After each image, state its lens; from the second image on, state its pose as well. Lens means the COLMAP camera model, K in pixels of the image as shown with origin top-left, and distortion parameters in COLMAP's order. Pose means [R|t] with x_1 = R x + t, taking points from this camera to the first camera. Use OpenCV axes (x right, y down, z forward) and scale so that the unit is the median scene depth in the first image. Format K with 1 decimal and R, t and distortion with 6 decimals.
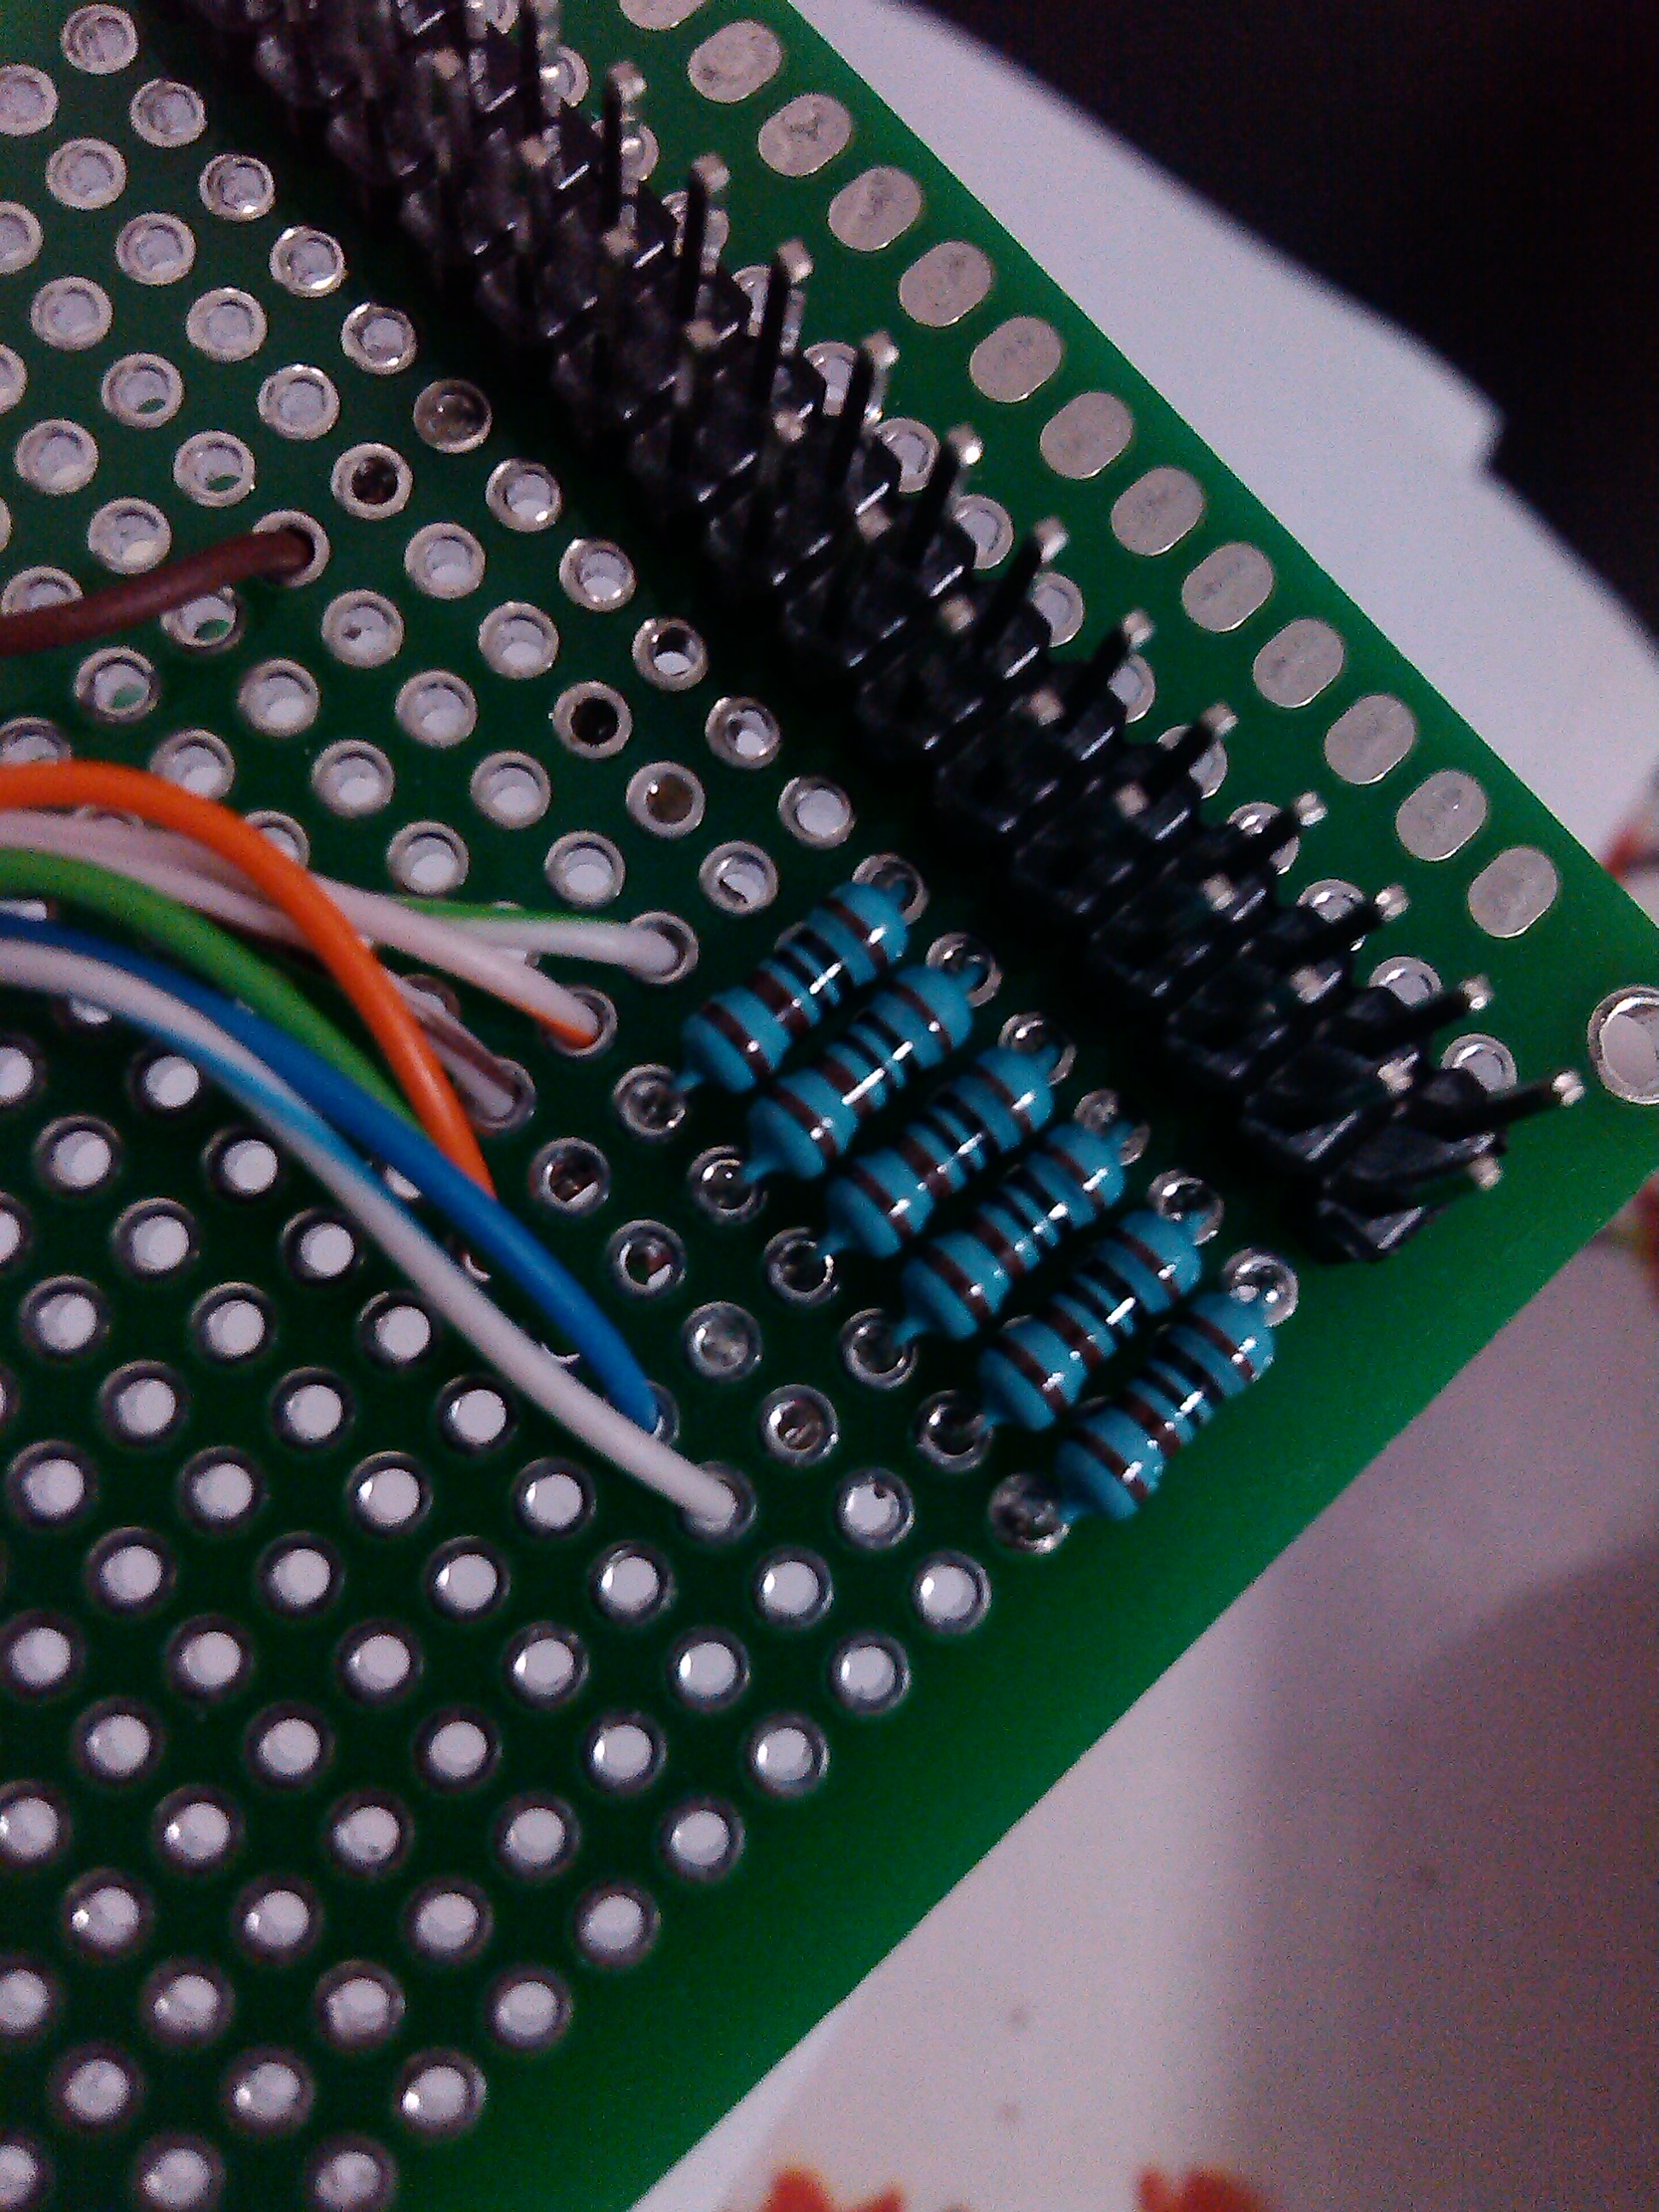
lens RADIAL K [[1590.5, 0, 829.5], [0, 1590.5, 1106.0], [0, 0, 1]] dist [-0.053261, 0.000386]
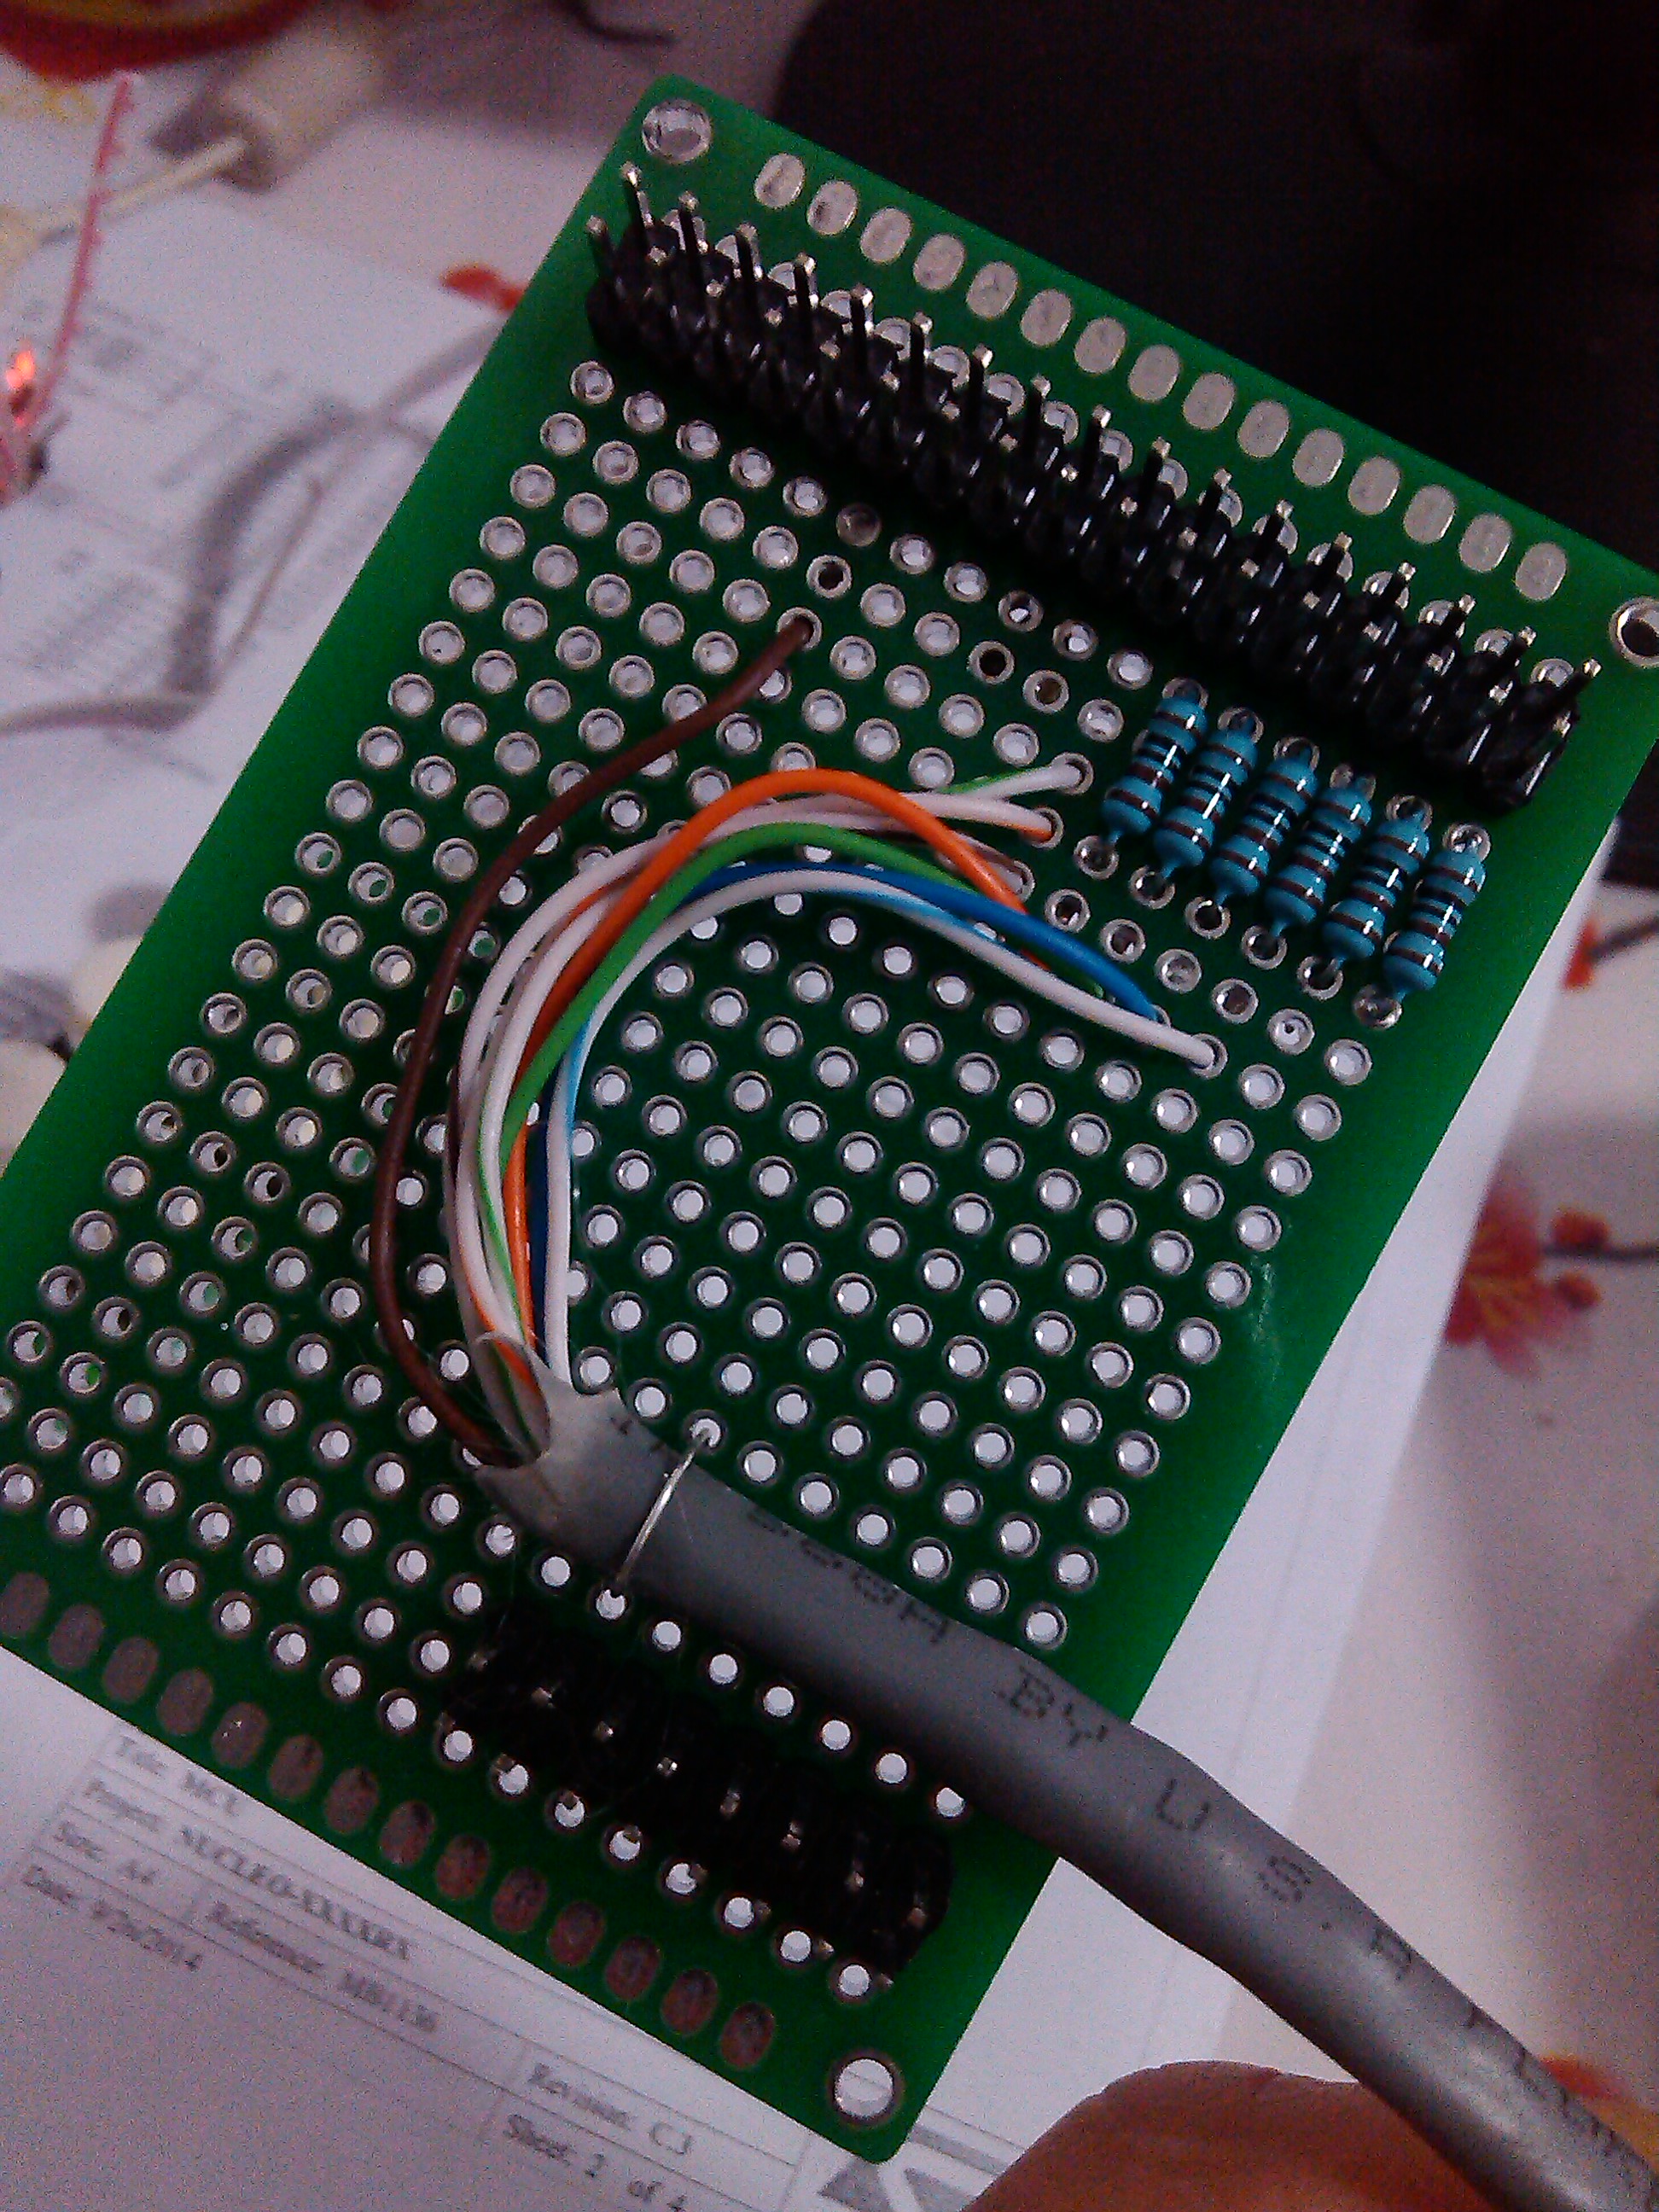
lens RADIAL K [[1590.5, 0, 829.5], [0, 1590.5, 1106.0], [0, 0, 1]] dist [-0.053261, 0.000386]
pose [[0.938625, -0.316307, -0.137595, -0.240086], [0.323560, 0.945618, 0.033400, 0.107175], [0.119548, -0.075871, 0.989925, -0.821012]]
